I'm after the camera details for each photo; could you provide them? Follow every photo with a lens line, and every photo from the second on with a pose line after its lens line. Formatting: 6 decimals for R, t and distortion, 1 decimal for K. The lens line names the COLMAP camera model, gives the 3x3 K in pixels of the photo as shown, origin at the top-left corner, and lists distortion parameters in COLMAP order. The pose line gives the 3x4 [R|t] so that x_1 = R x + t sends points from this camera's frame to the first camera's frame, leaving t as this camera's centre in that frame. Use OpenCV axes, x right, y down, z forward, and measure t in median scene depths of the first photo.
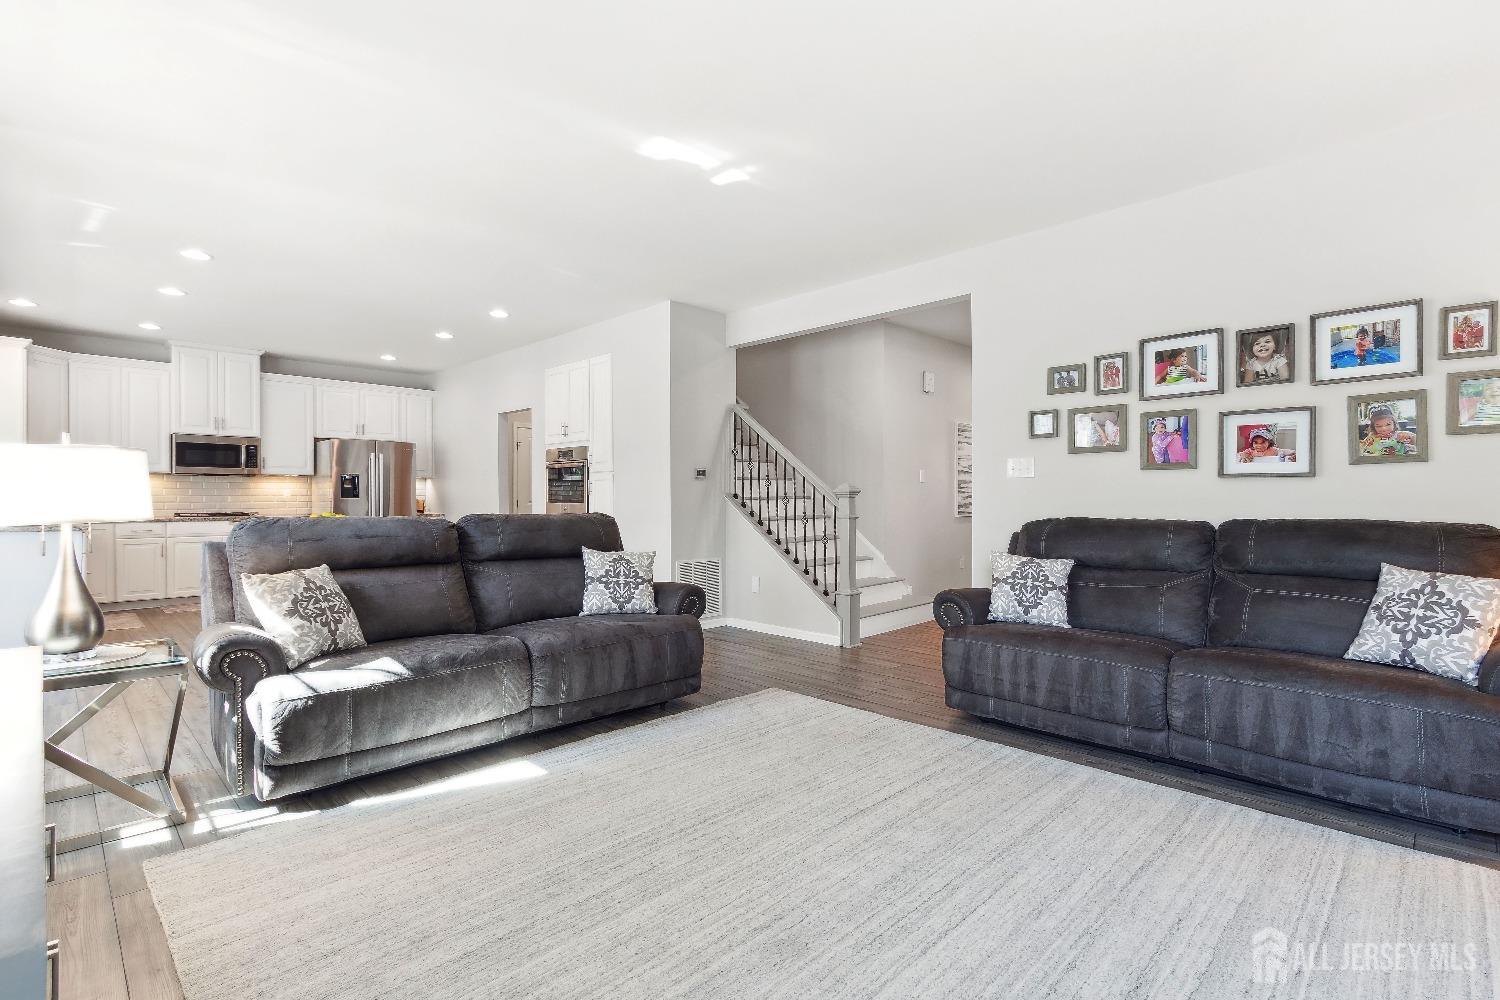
lens RADIAL K [[708.6, 0, 760.3], [0, 708.6, 503.1], [0, 0, 1]] dist [0.009113, -0.002554]
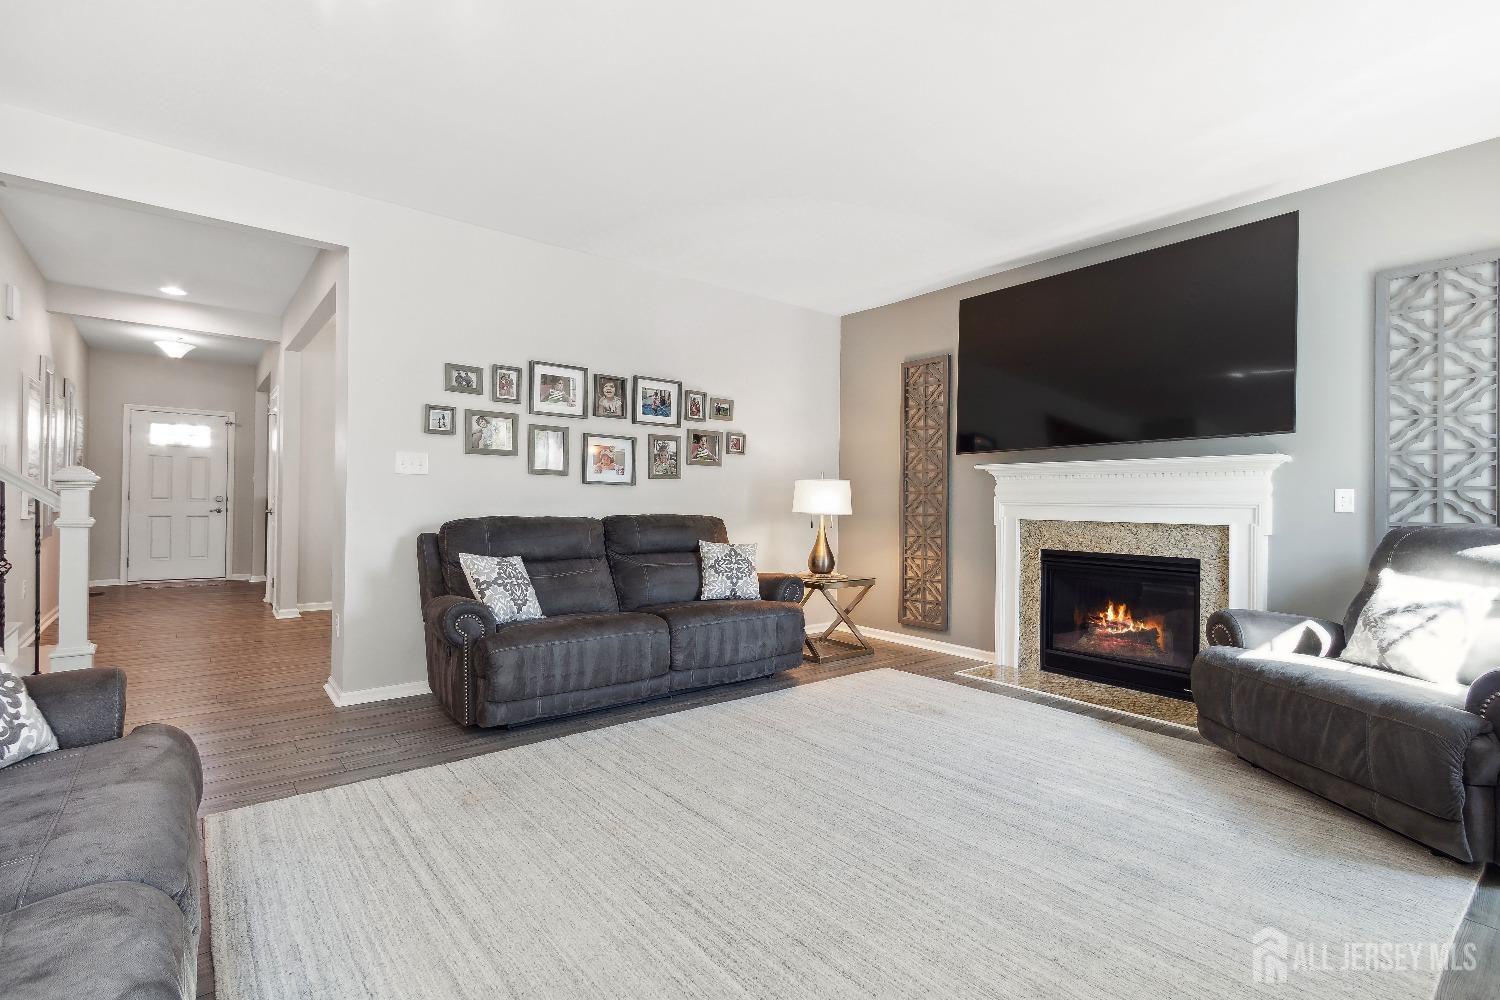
lens RADIAL K [[708.6, 0, 747.6], [0, 708.6, 497.0], [0, 0, 1]] dist [0.009113, -0.002554]
pose [[0.102972, 0.008617, 0.994647, -0.619590], [-0.009610, 0.999924, -0.007668, -0.004324], [-0.994638, -0.008768, 0.103047, 0.584528]]
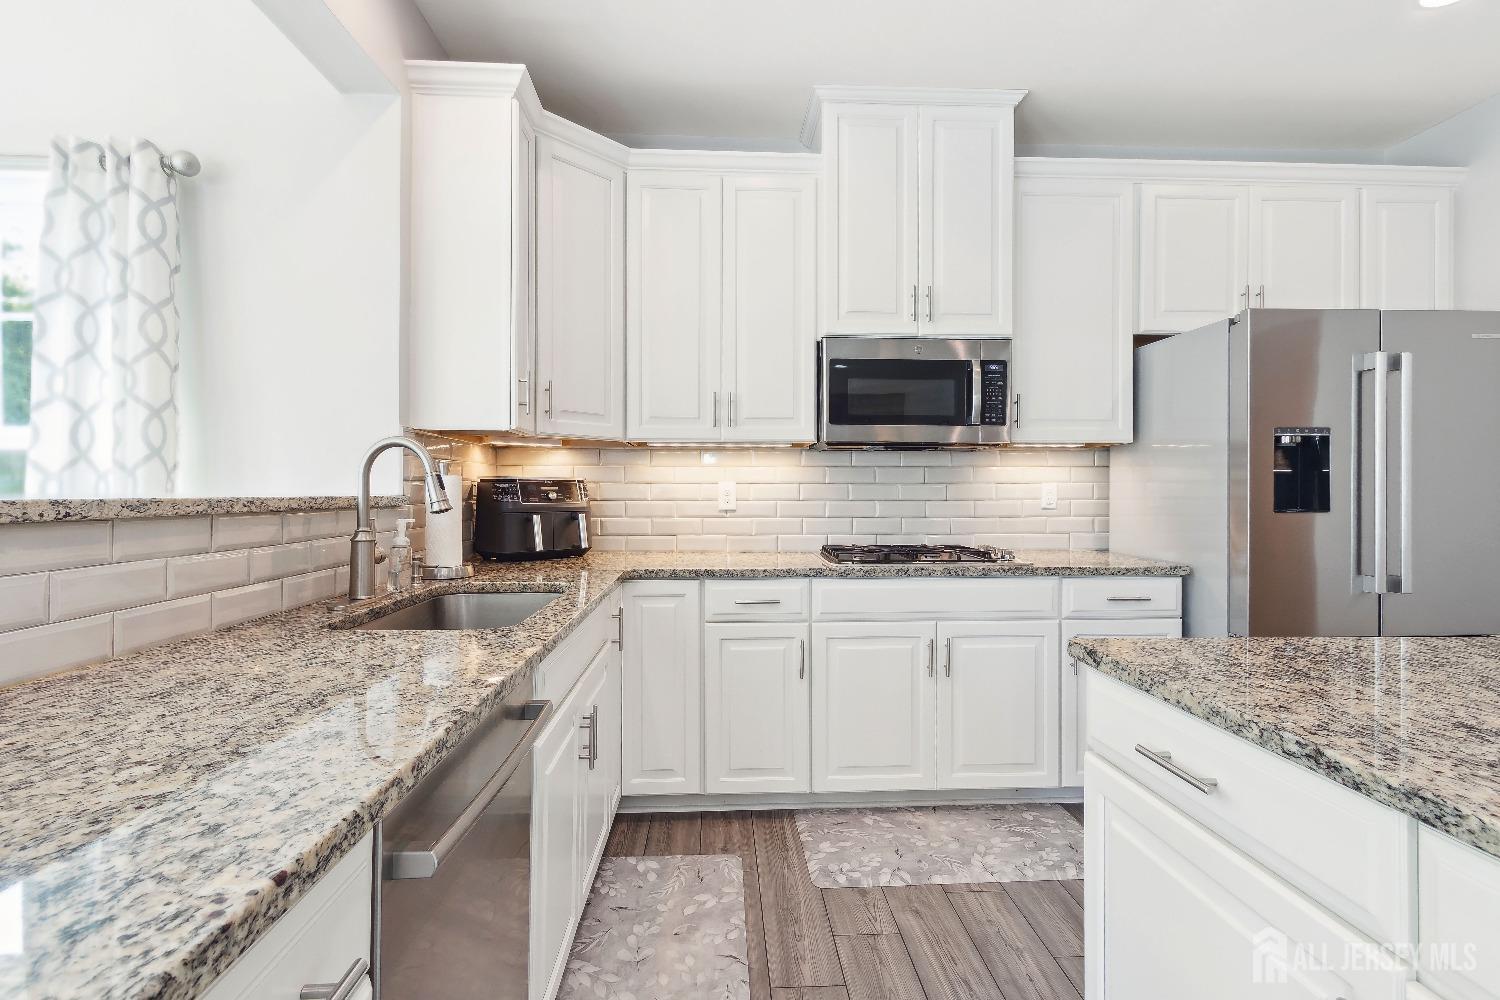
lens RADIAL K [[708.6, 0, 752.4], [0, 708.6, 489.7], [0, 0, 1]] dist [0.009113, -0.002554]
pose [[0.736910, -0.003440, -0.675982, -1.276915], [-0.005128, 0.999930, -0.010679, -0.028070], [0.675971, 0.011336, 0.736841, 1.489620]]
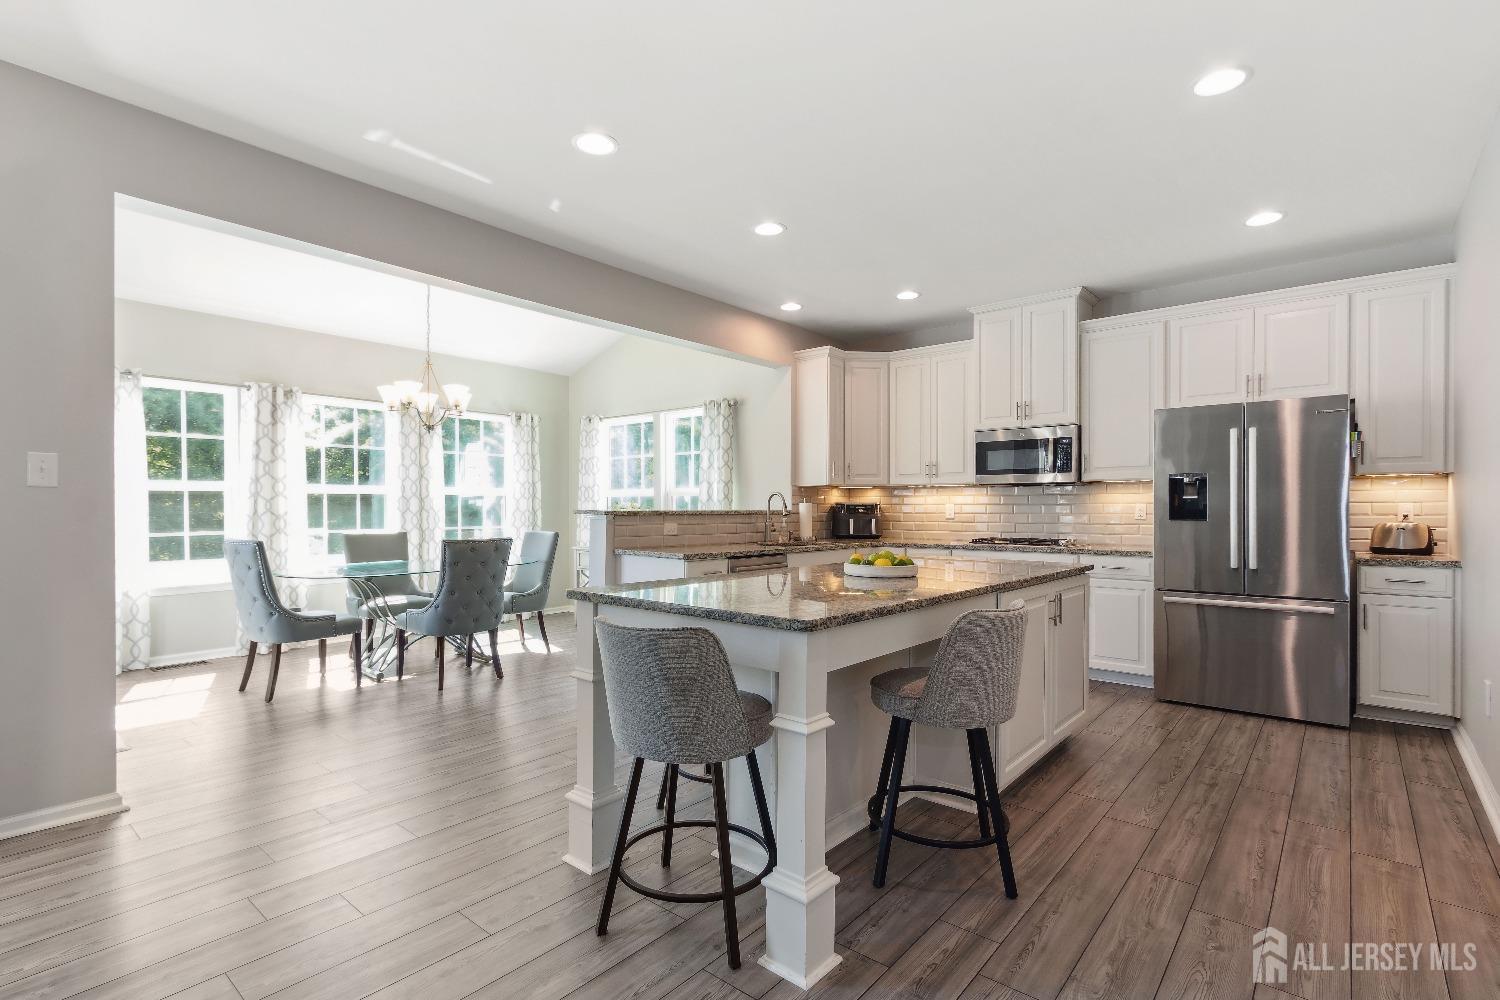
lens RADIAL K [[708.6, 0, 747.6], [0, 708.6, 514.8], [0, 0, 1]] dist [0.009113, -0.002554]
pose [[0.082586, 0.008031, -0.996552, -0.212457], [-0.008921, 0.999933, 0.007319, -0.028808], [0.996544, 0.008286, 0.082652, 1.491149]]
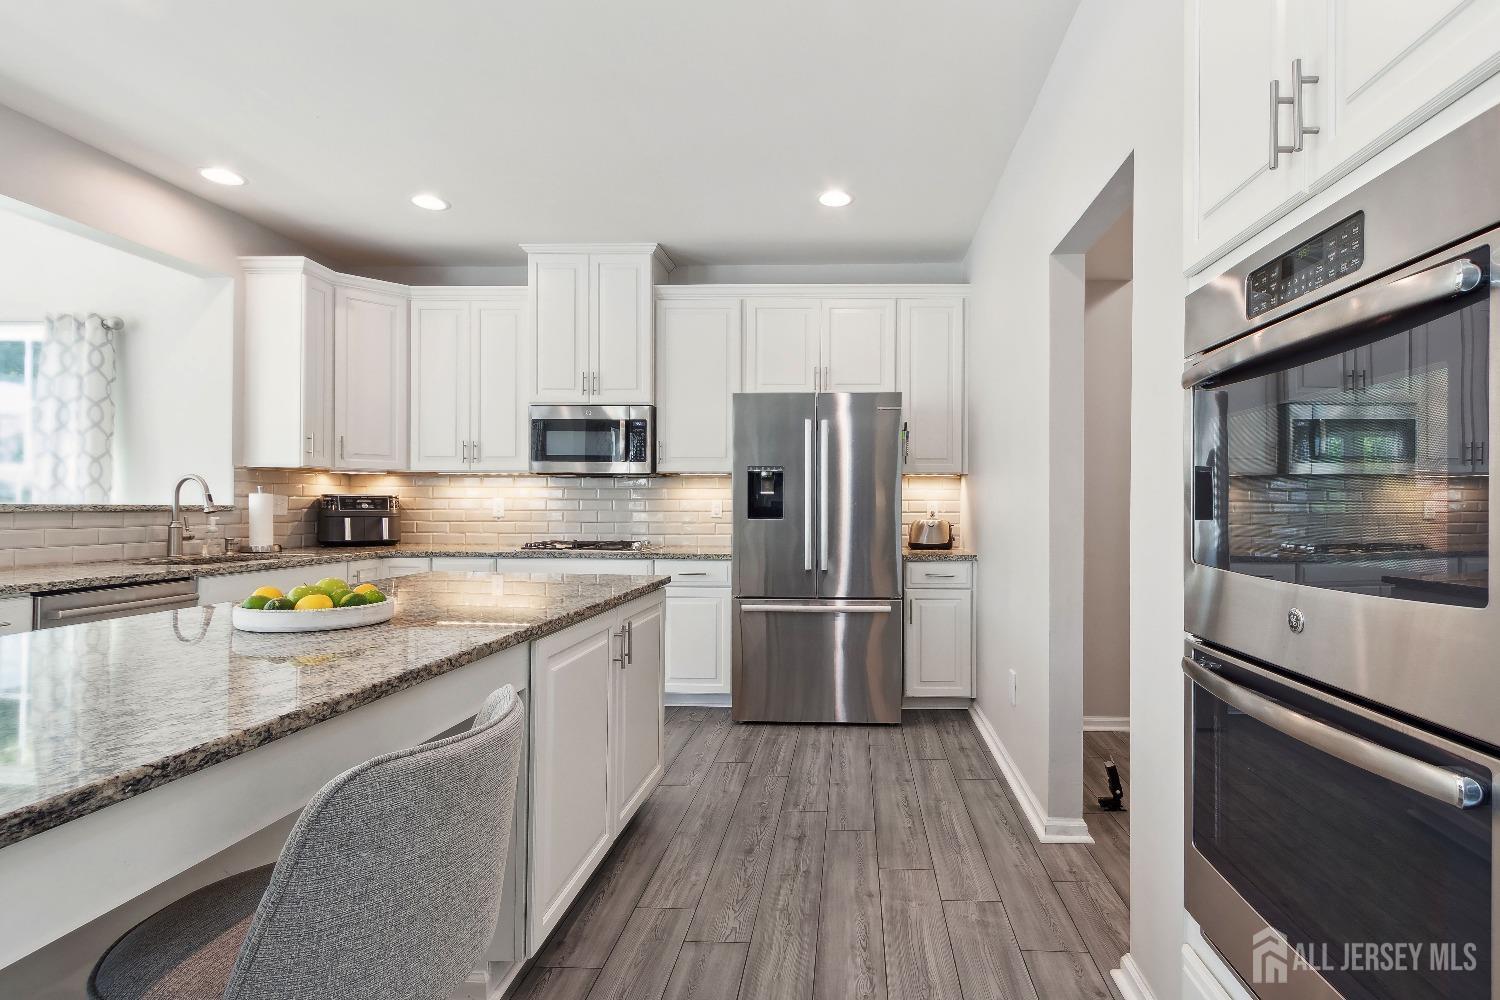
lens RADIAL K [[708.6, 0, 810.6], [0, 708.6, 510.4], [0, 0, 1]] dist [0.009113, -0.002554]
pose [[0.672083, 0.007192, -0.740441, -0.507031], [-0.012199, 0.999925, -0.001361, -0.028750], [0.740375, 0.009947, 0.672120, 1.660473]]
